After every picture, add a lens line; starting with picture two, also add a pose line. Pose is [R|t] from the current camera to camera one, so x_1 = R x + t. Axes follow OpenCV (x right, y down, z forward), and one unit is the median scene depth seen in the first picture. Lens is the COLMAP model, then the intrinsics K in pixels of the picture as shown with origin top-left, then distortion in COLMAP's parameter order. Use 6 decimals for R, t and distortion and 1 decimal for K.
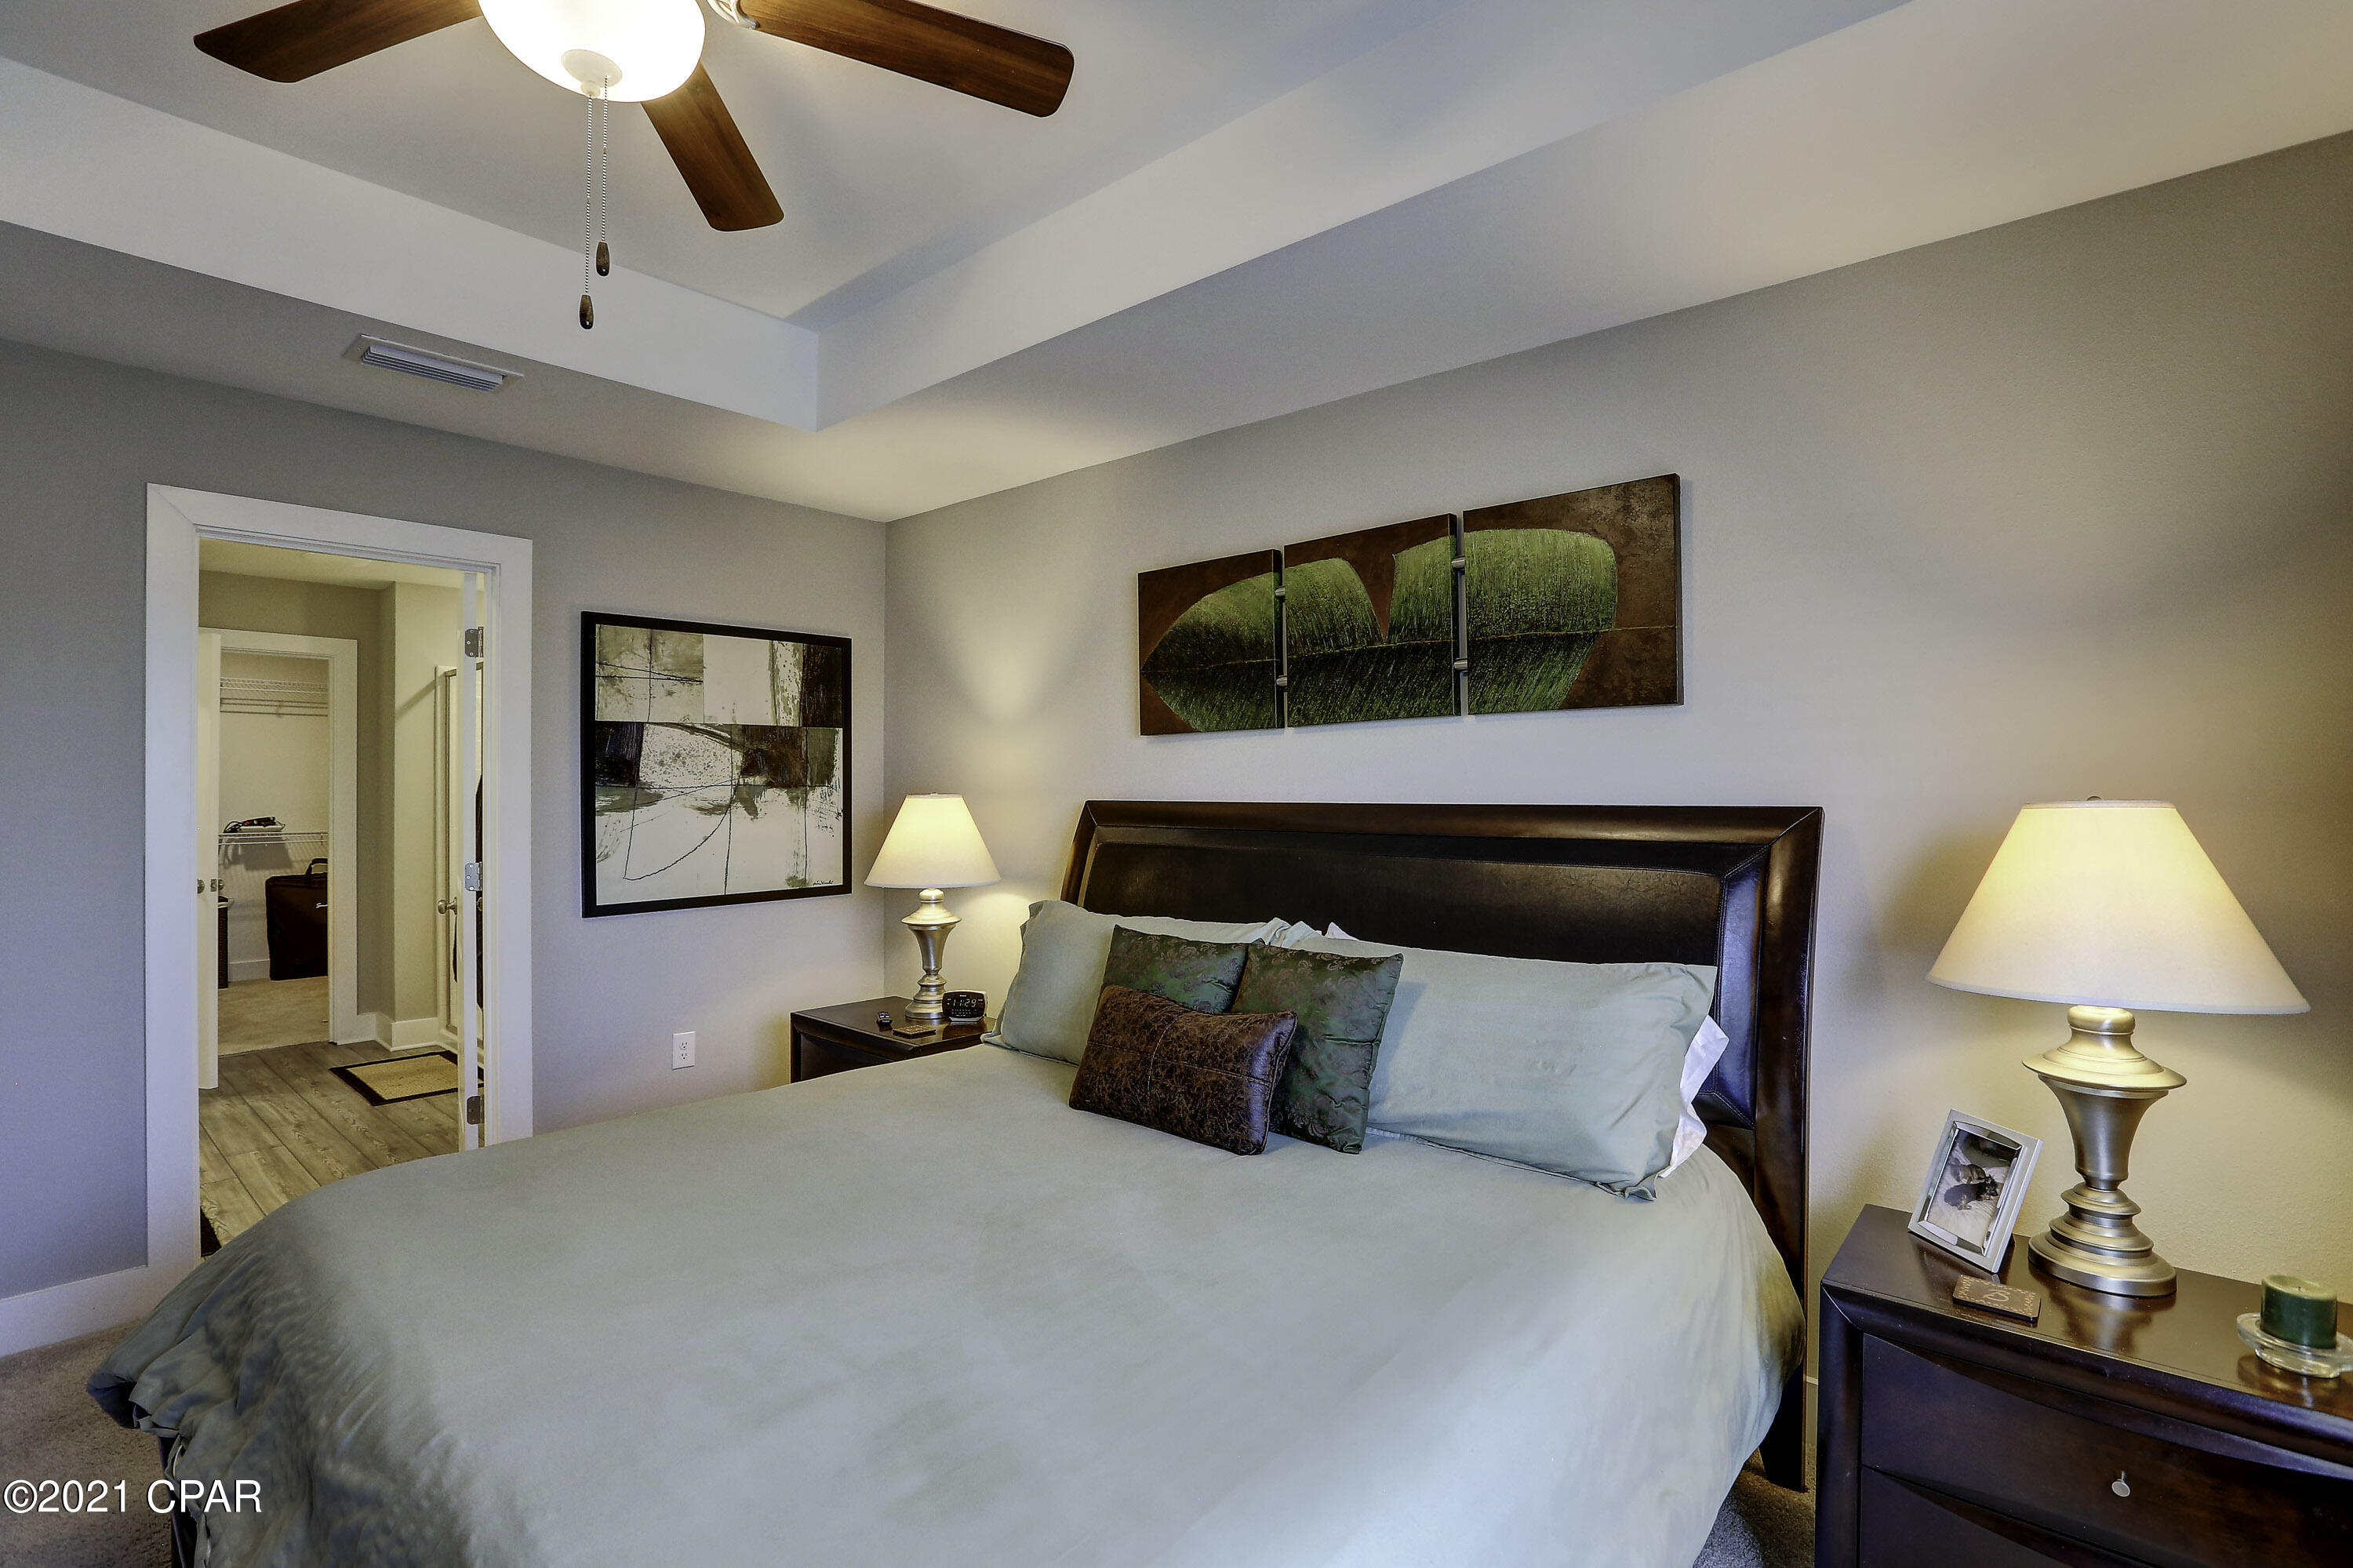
lens RADIAL K [[1078.3, 0, 1195.5], [0, 1078.3, 786.0], [0, 0, 1]] dist [-0.043767, 0.013205]
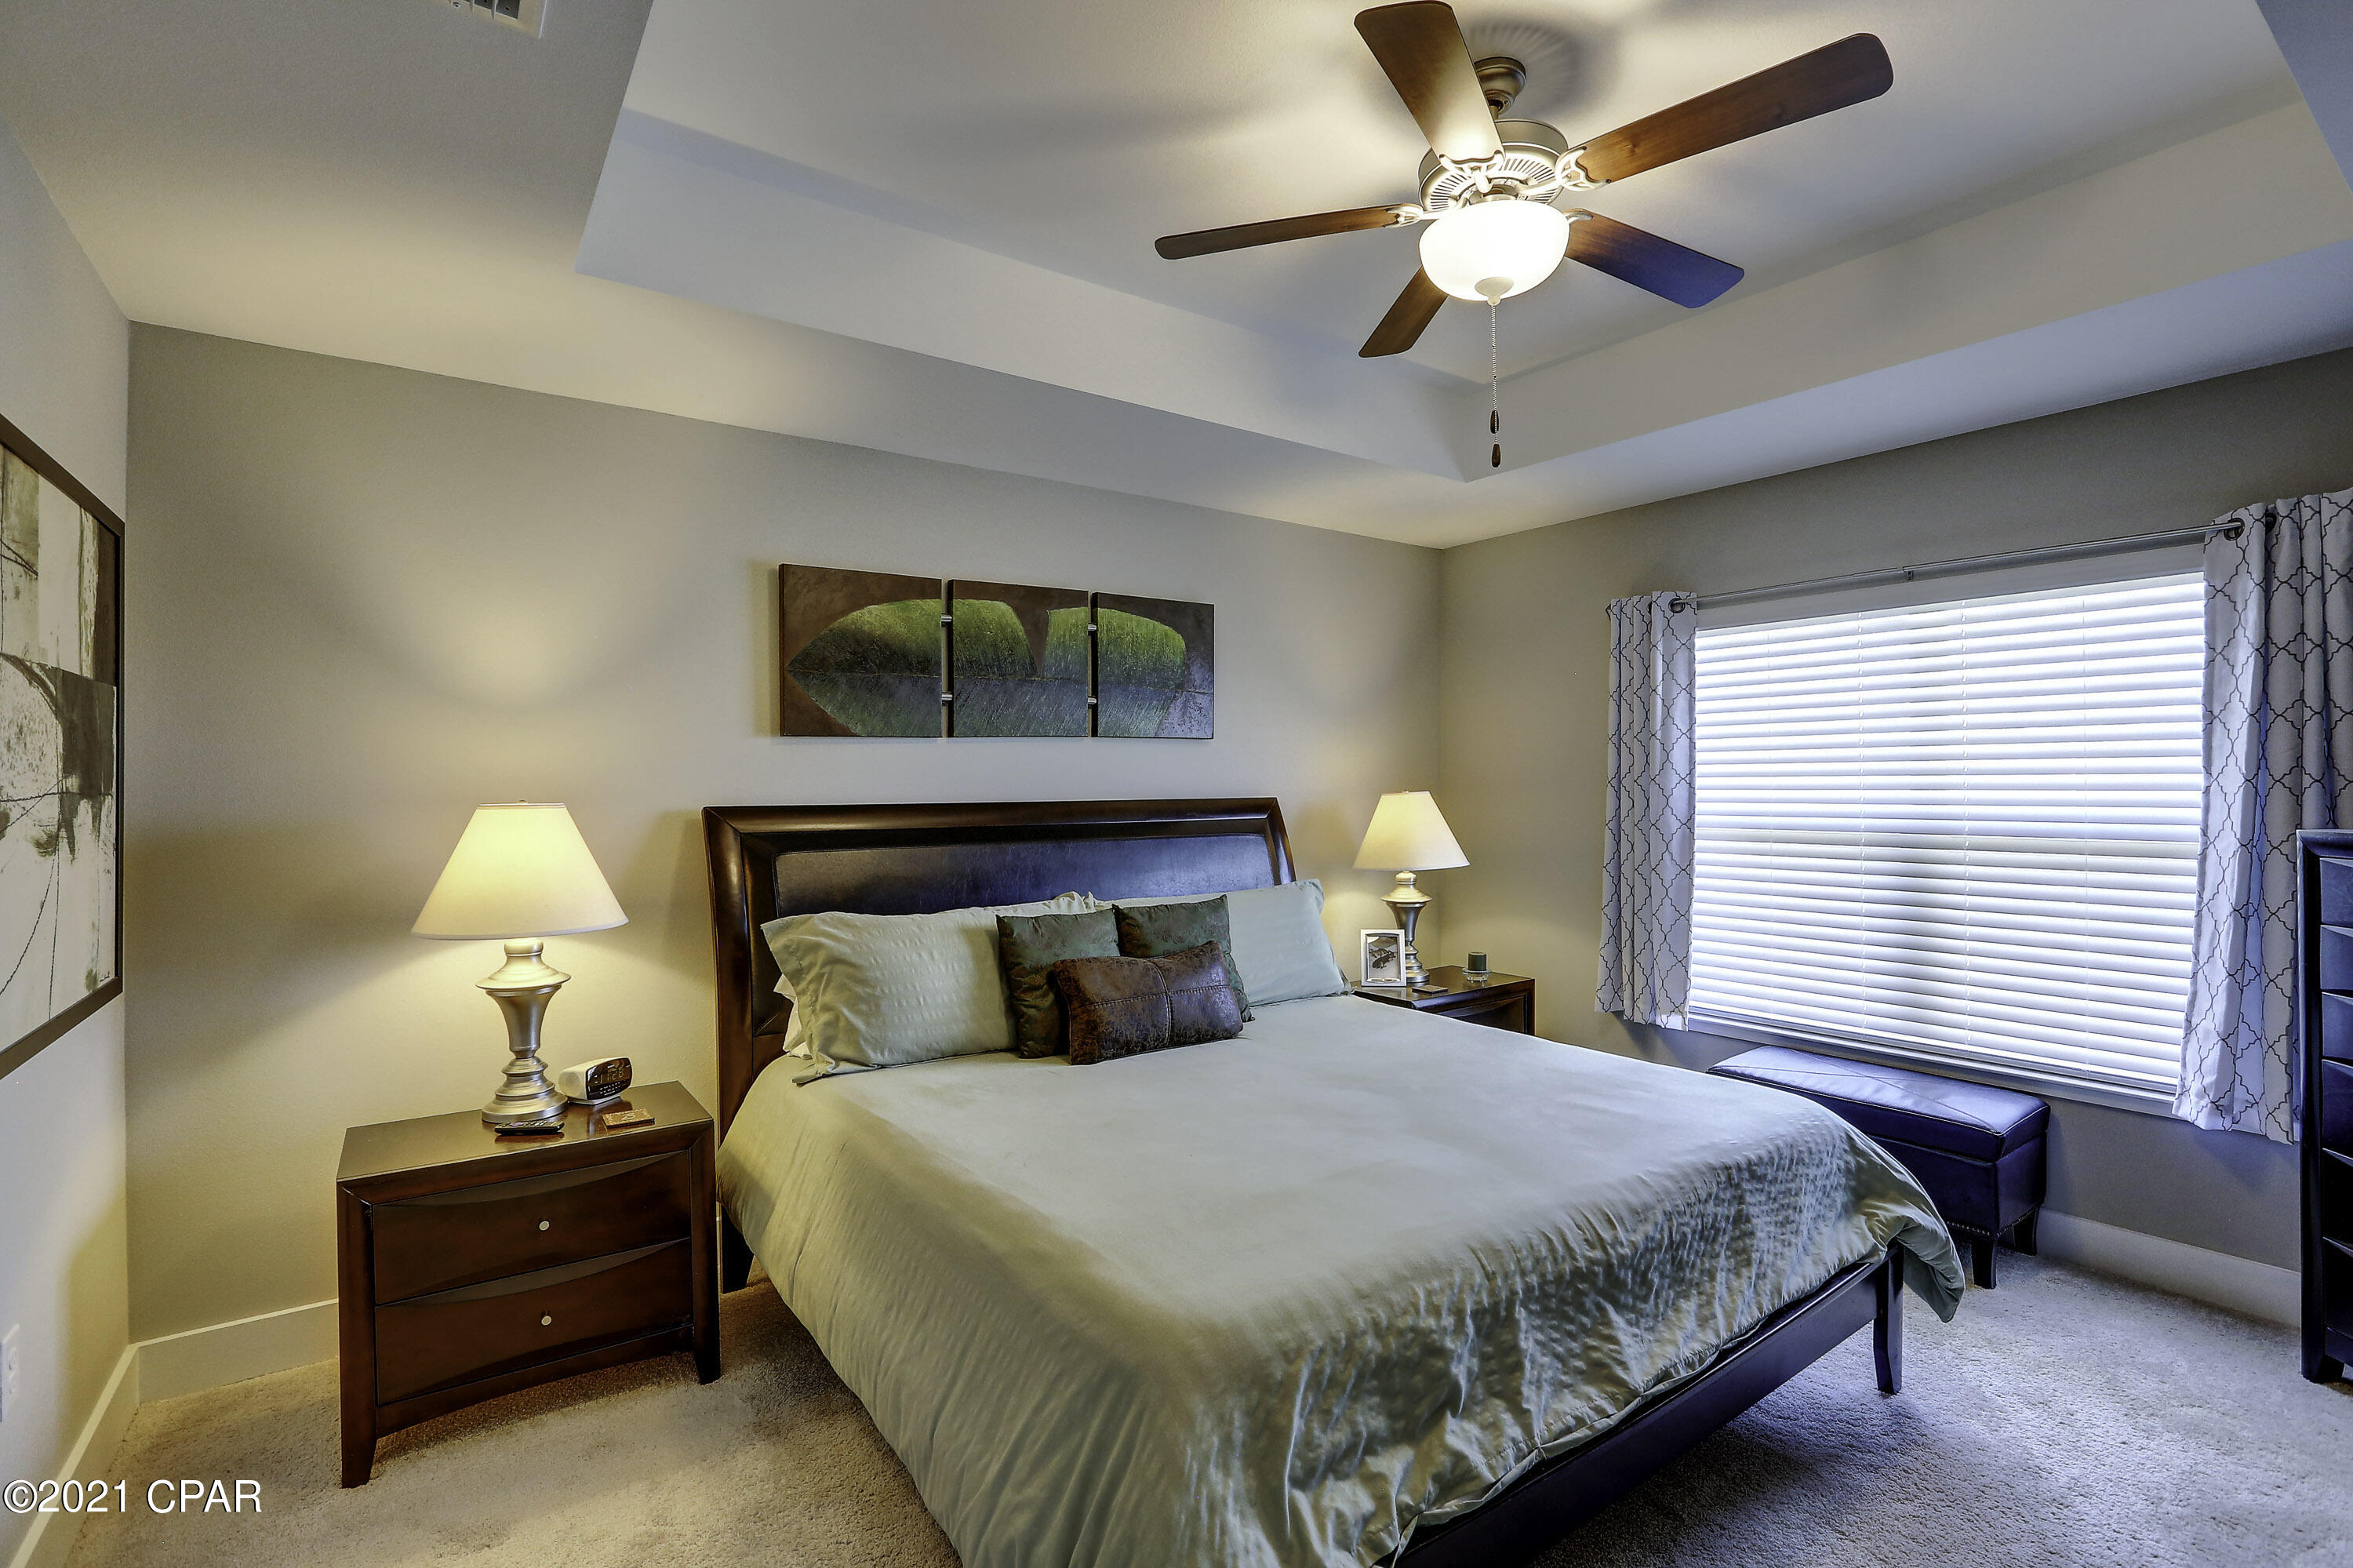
lens RADIAL K [[1078.3, 0, 1158.3], [0, 1078.3, 790.2], [0, 0, 1]] dist [-0.043767, 0.013205]
pose [[0.262094, -0.003764, 0.965035, -0.983211], [0.005645, 0.999981, 0.002368, 0.000213], [-0.965026, 0.004827, 0.262110, 0.499474]]
